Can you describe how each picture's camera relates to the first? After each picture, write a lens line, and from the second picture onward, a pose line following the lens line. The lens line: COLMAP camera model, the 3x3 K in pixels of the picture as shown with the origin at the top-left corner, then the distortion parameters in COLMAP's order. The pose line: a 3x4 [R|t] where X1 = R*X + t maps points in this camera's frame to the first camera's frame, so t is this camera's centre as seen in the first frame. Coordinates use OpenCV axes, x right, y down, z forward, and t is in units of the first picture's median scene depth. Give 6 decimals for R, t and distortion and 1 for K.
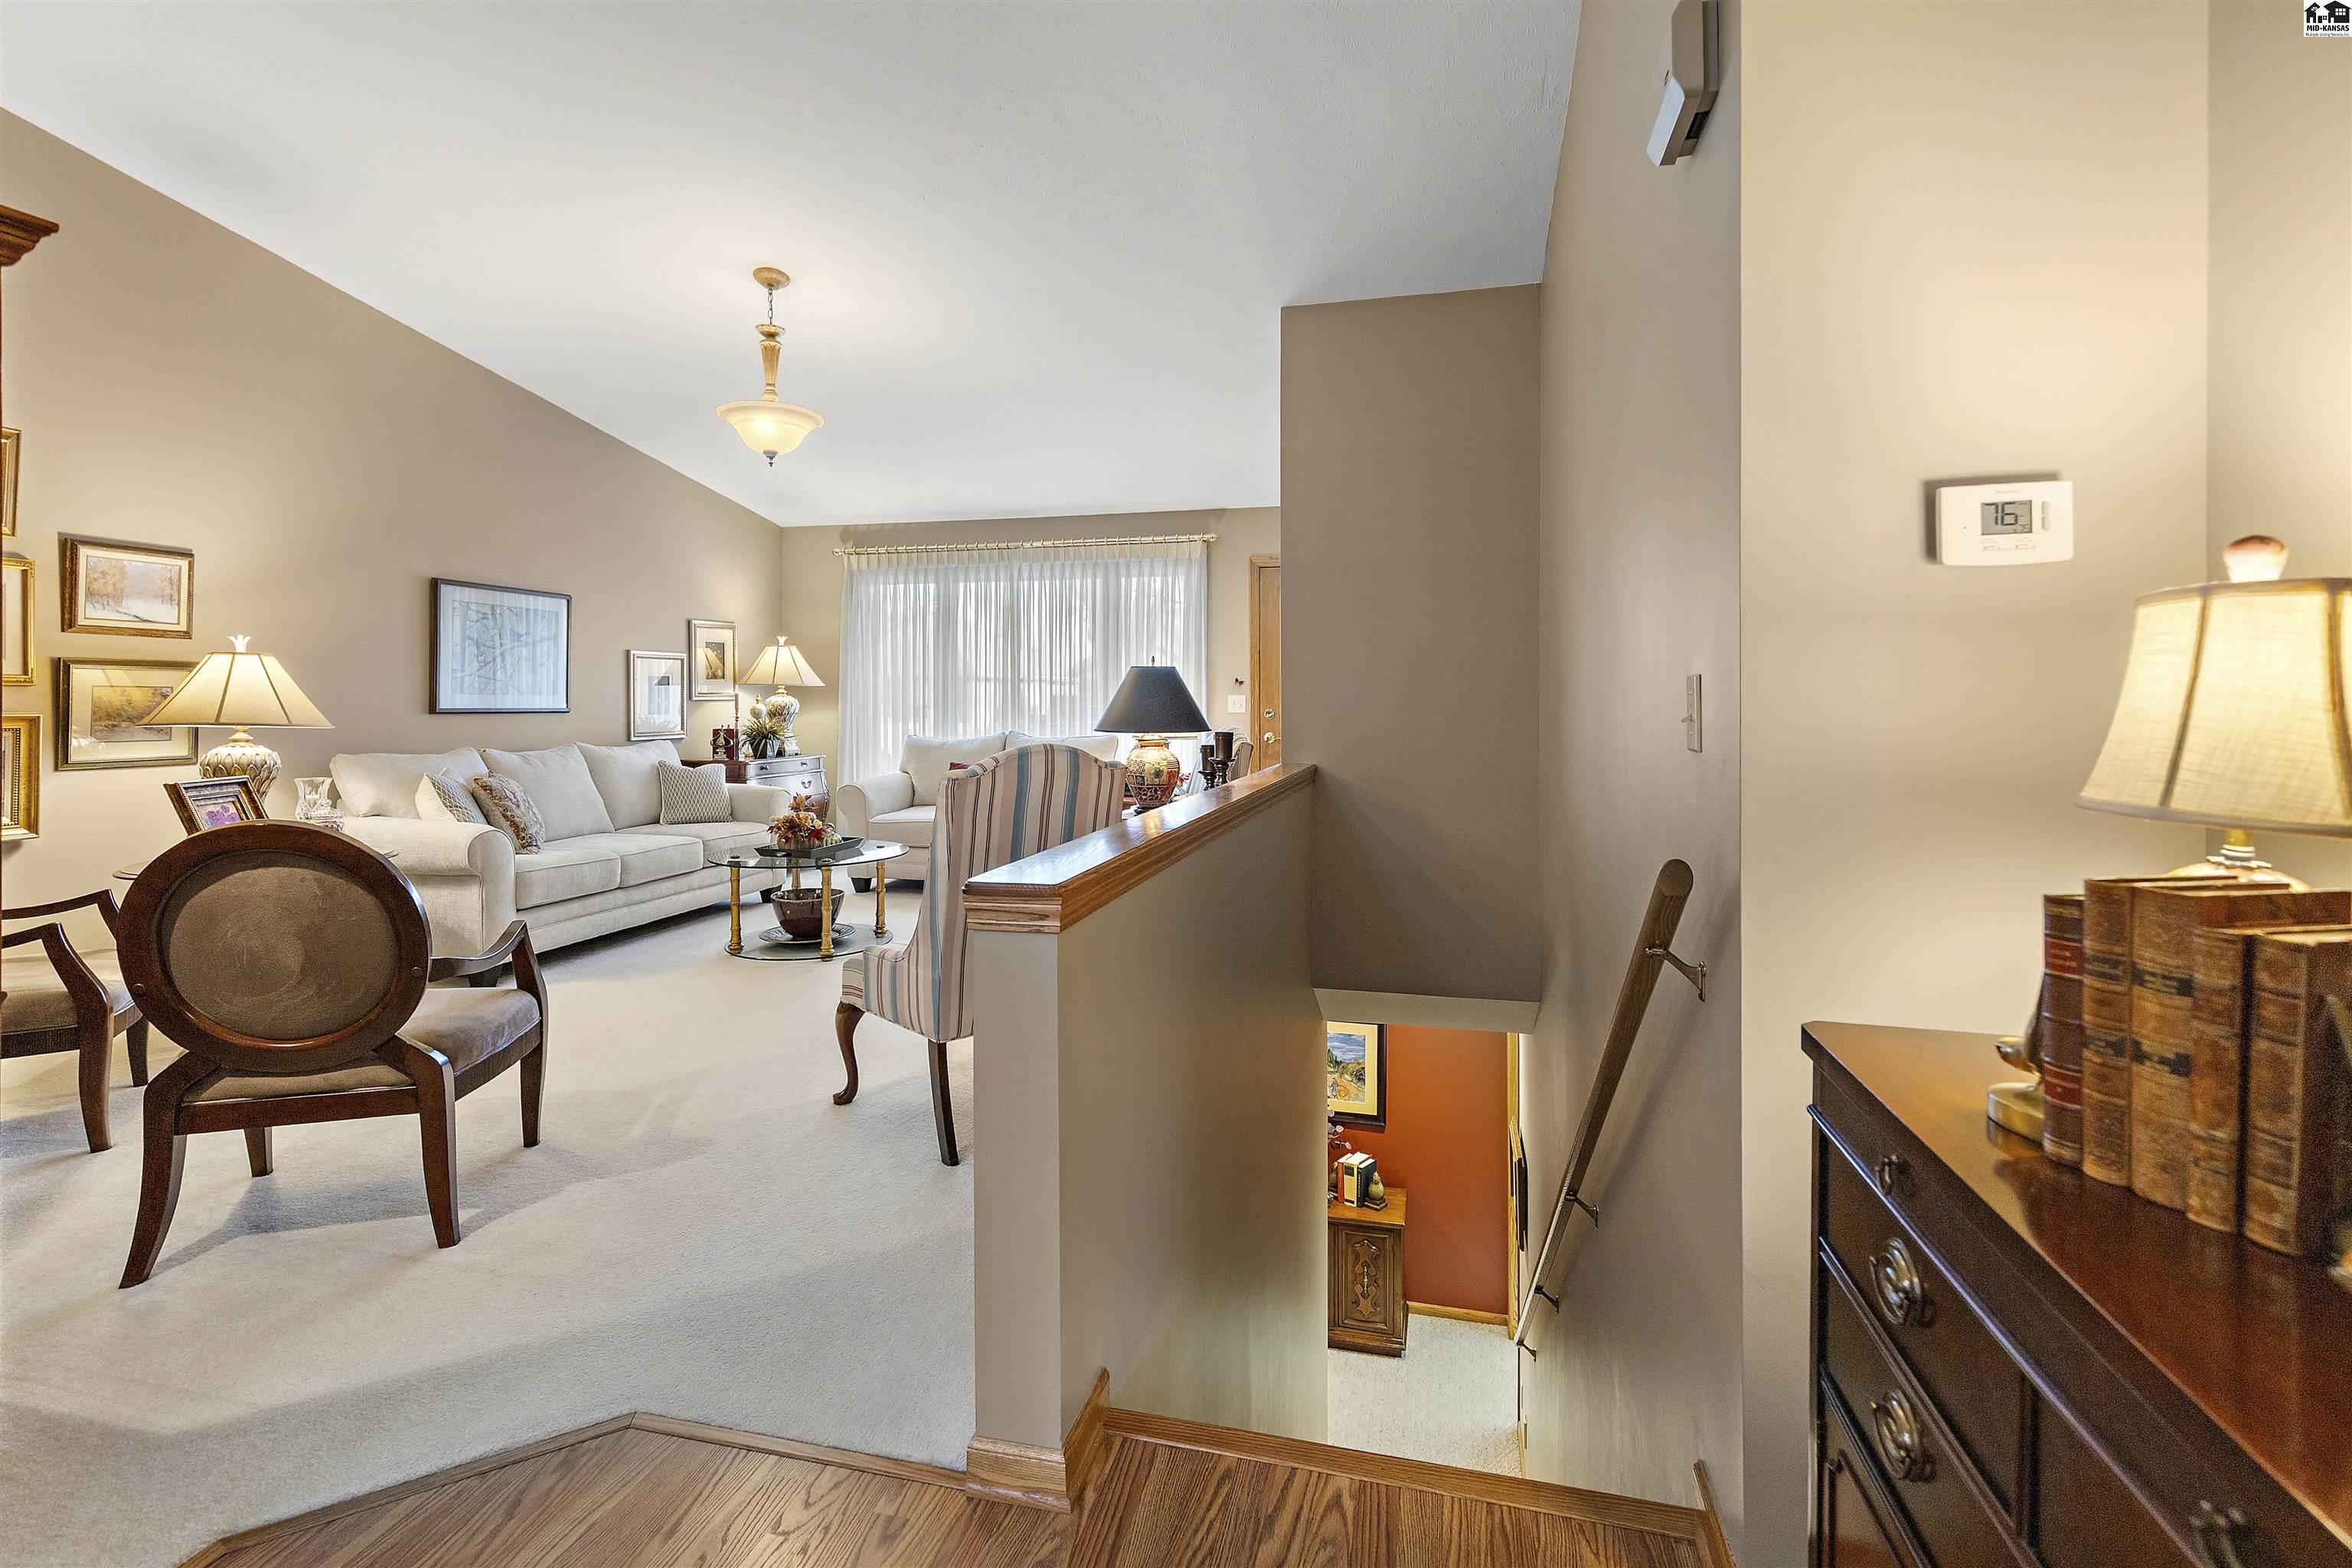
lens RADIAL K [[1072.9, 0, 1170.6], [0, 1072.9, 695.1], [0, 0, 1]] dist [0.007849, -0.001635]
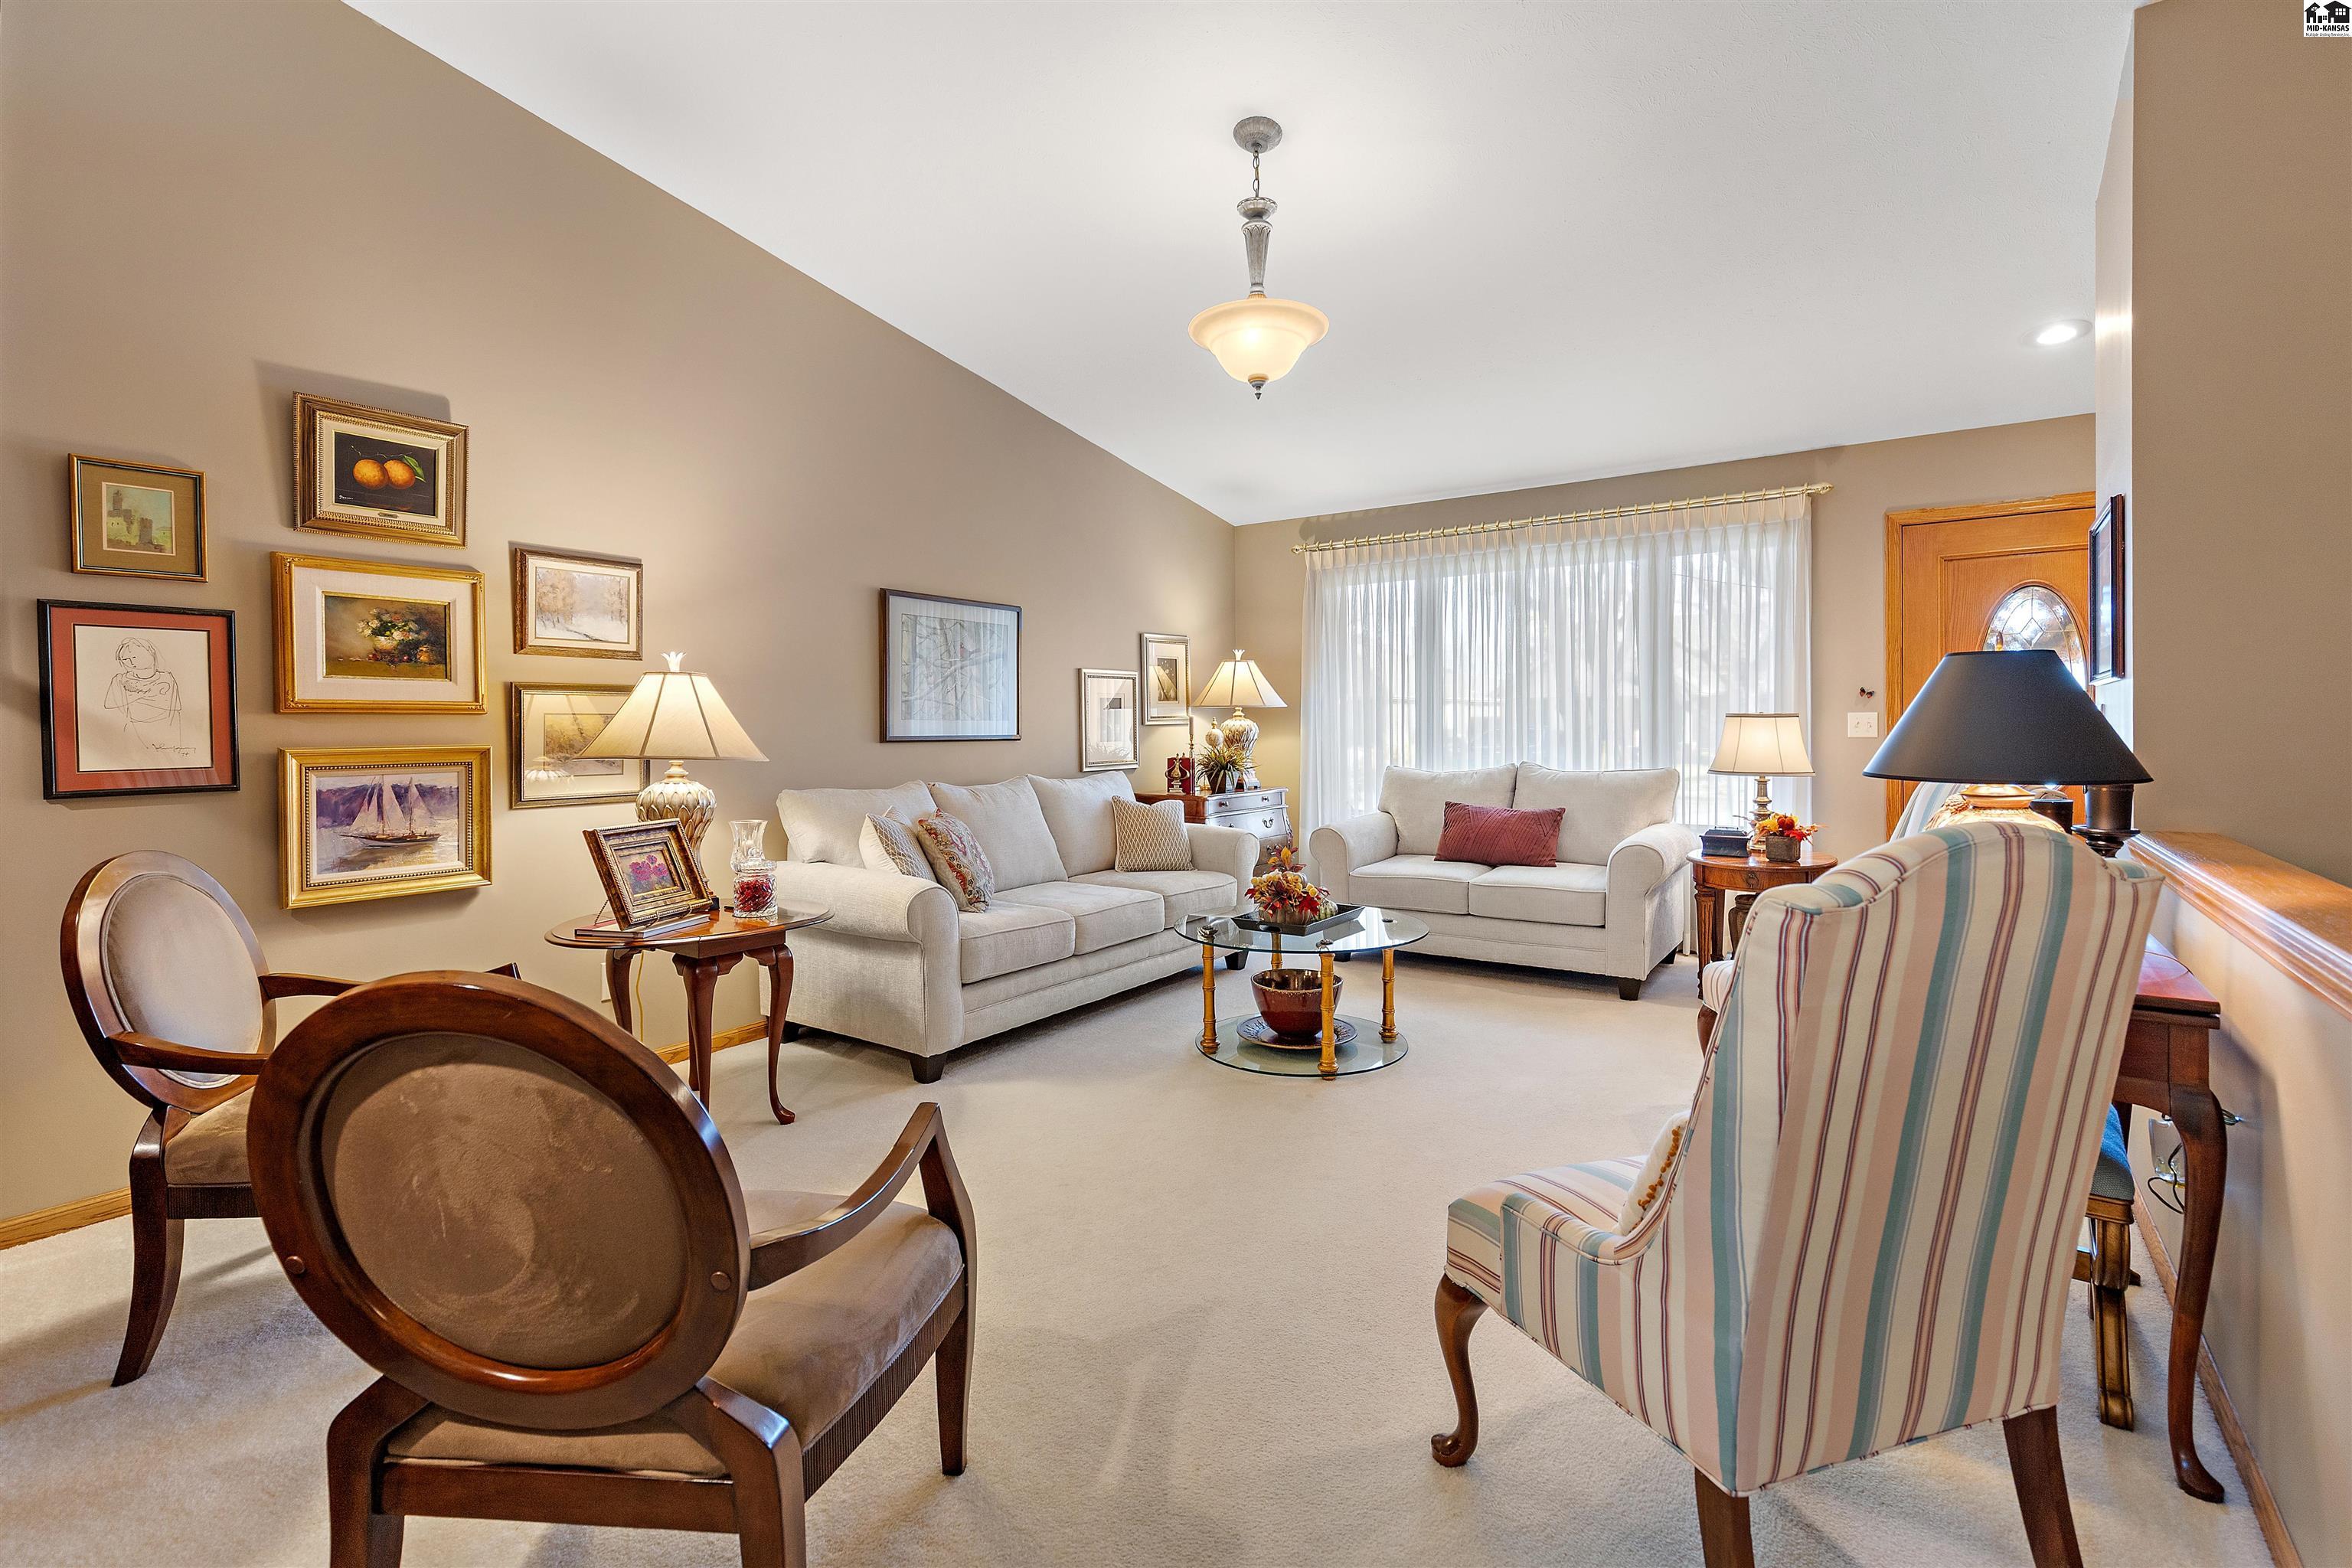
lens RADIAL K [[1072.9, 0, 1188.2], [0, 1072.9, 729.3], [0, 0, 1]] dist [0.007849, -0.001635]
pose [[0.934920, -0.005705, -0.354813, -0.163479], [0.009444, 0.999917, 0.008808, 0.001385], [0.354733, -0.011586, 0.934896, 0.312435]]
